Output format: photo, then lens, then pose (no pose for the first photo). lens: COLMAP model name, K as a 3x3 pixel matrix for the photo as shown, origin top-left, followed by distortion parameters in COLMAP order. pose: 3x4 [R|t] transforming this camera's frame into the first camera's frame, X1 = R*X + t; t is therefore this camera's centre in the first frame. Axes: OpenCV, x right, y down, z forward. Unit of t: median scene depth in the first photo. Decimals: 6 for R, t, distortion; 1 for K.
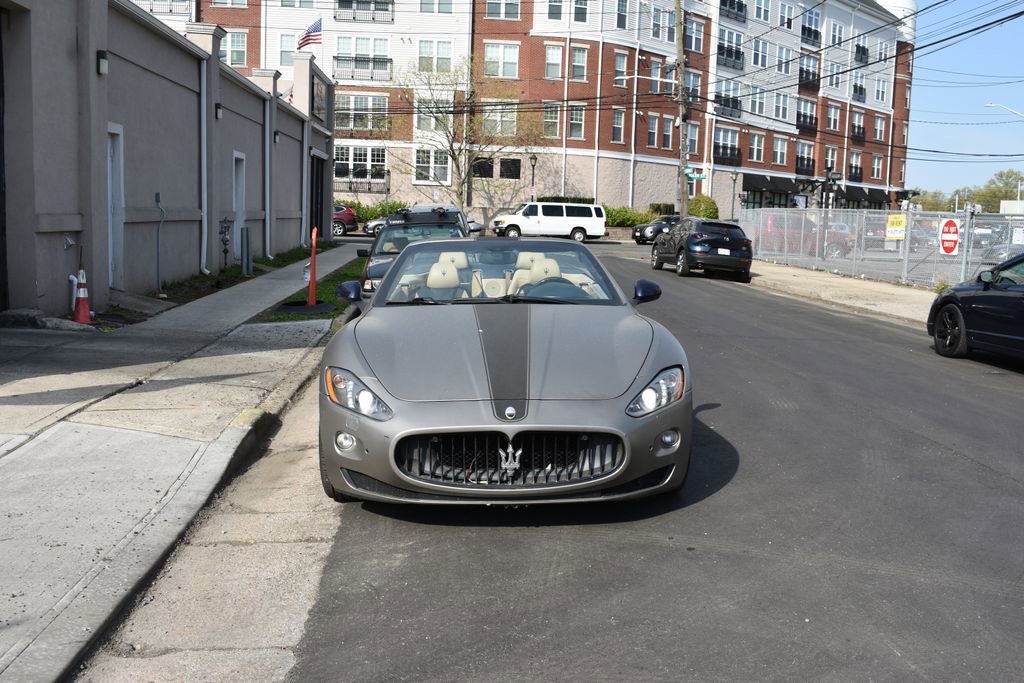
lens RADIAL K [[971.3, 0, 511.6], [0, 971.3, 341.1], [0, 0, 1]] dist [-0.081284, 0.000000]
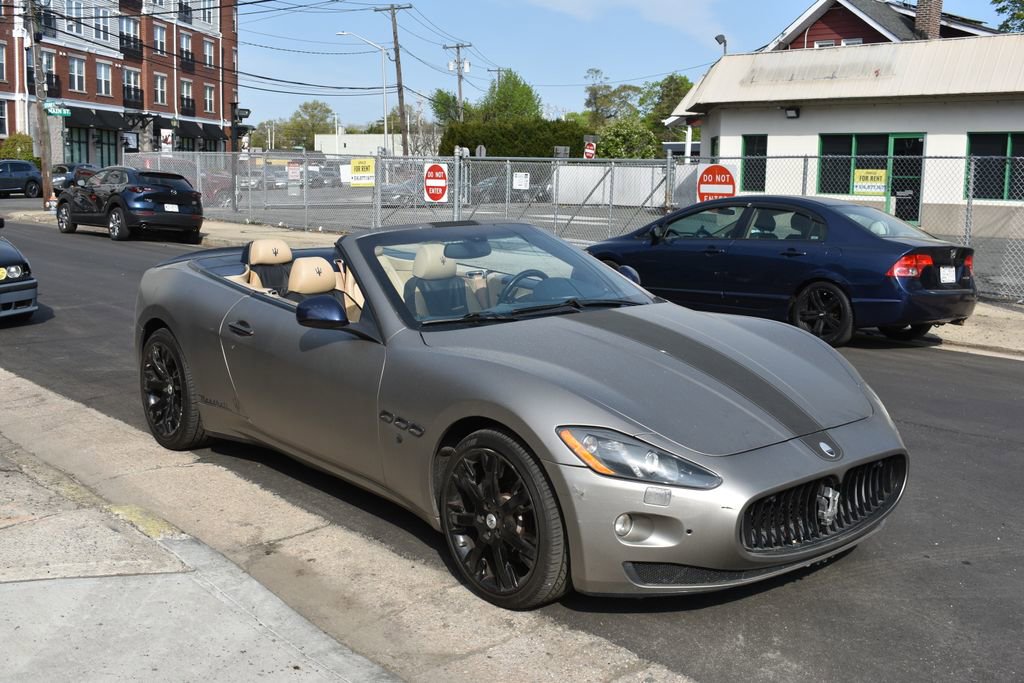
lens RADIAL K [[1129.1, 0, 507.0], [0, 1129.1, 345.1], [0, 0, 1]] dist [-0.067231, 0.000000]
pose [[0.800477, -0.104748, 0.590139, -0.121873], [0.081504, 0.994488, 0.065965, -0.015610], [-0.593796, -0.004704, 0.804602, 0.063384]]
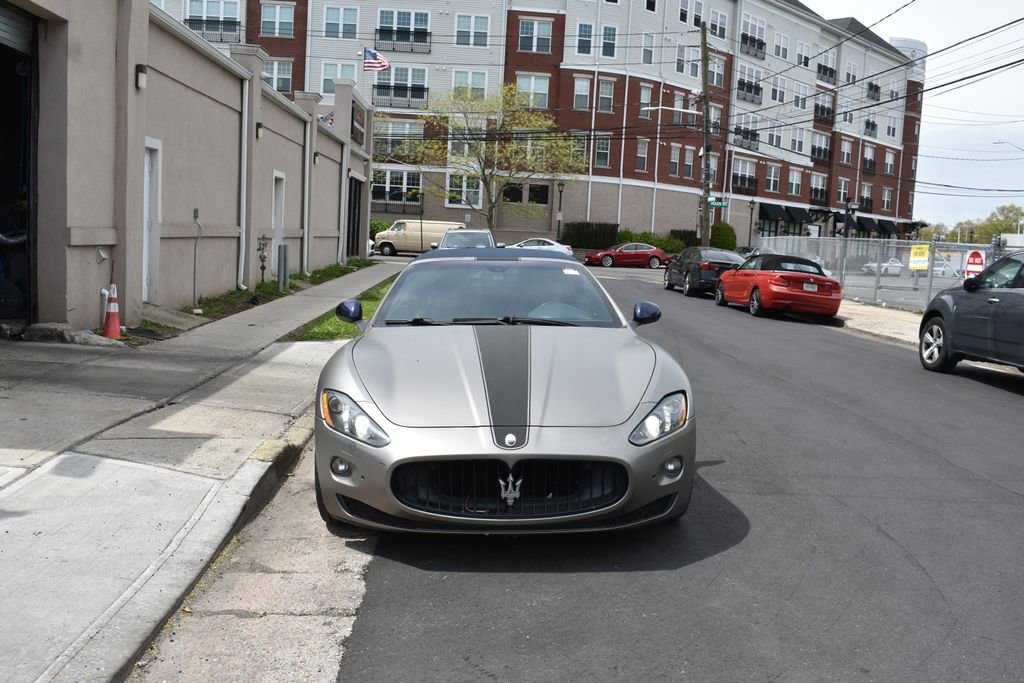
lens RADIAL K [[912.4, 0, 507.5], [0, 912.4, 342.7], [0, 0, 1]] dist [-0.084396, -0.006652]
pose [[0.999318, 0.021935, -0.029694, -0.005545], [-0.022386, 0.999638, -0.014934, -0.003776], [0.029355, 0.015588, 0.999447, 0.034285]]
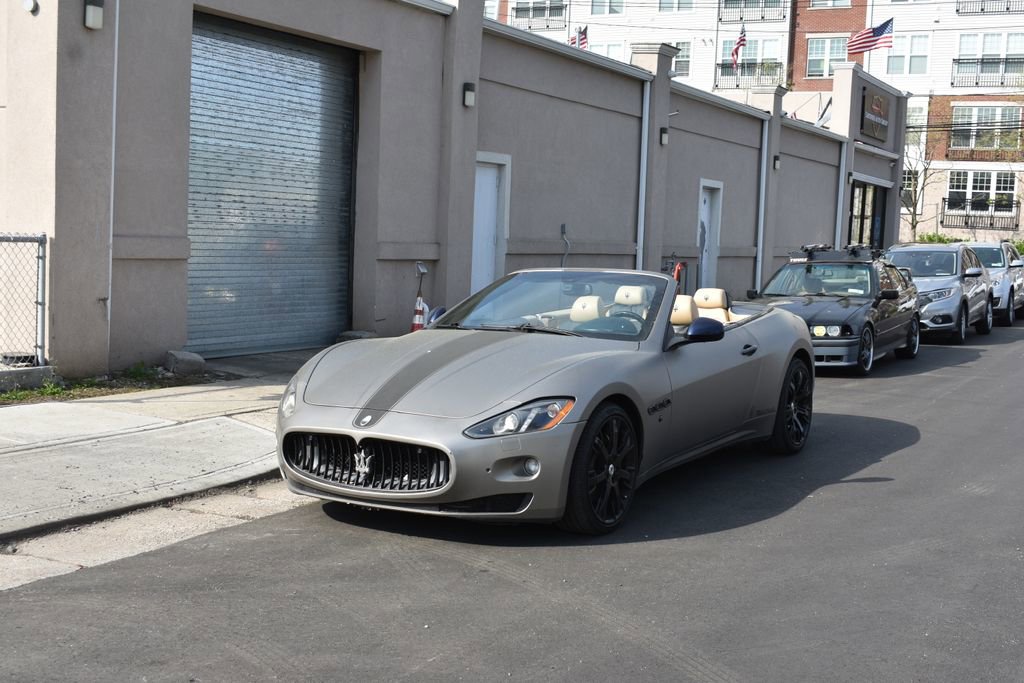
lens RADIAL K [[1194.2, 0, 514.5], [0, 1194.2, 343.4], [0, 0, 1]] dist [-0.064283, 0.000000]
pose [[0.831138, 0.054710, -0.553368, 0.138625], [-0.085790, 0.995849, -0.030397, 0.002189], [0.549408, 0.072737, 0.832382, -0.004536]]
